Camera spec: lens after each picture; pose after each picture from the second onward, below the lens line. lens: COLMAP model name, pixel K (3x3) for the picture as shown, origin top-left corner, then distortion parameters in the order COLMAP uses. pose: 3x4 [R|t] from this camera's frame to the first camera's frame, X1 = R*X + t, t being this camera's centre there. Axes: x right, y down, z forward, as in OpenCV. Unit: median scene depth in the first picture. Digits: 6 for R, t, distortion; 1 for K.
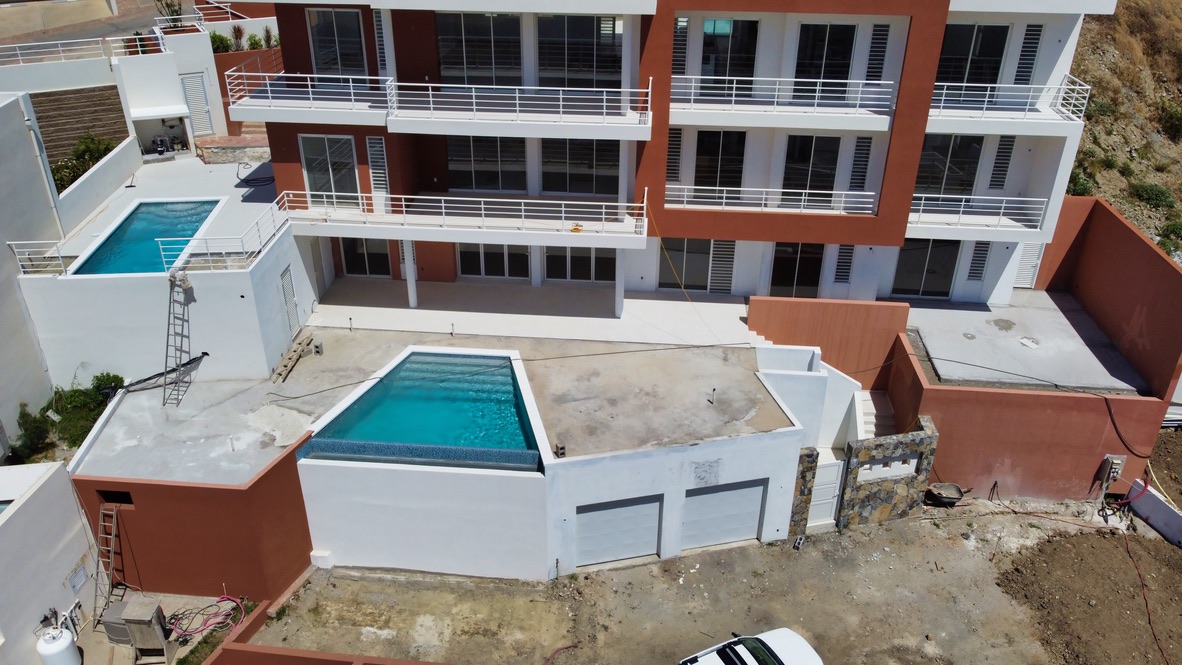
lens RADIAL K [[892.6, 0, 607.3], [0, 892.6, 332.3], [0, 0, 1]] dist [-0.006046, 0.001715]
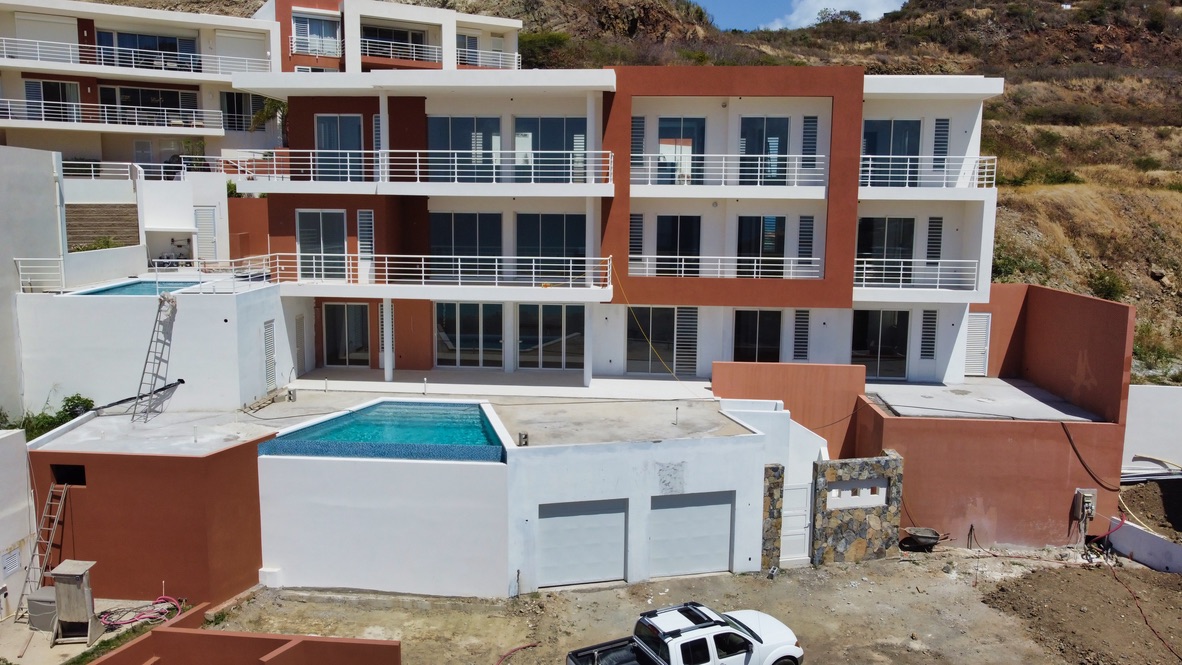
lens RADIAL K [[892.6, 0, 607.3], [0, 892.6, 332.3], [0, 0, 1]] dist [-0.006046, 0.001715]
pose [[0.999900, -0.004933, 0.013249, 0.025553], [0.009345, 0.933853, -0.357534, 0.331998], [-0.010608, 0.357623, 0.933806, 0.015883]]
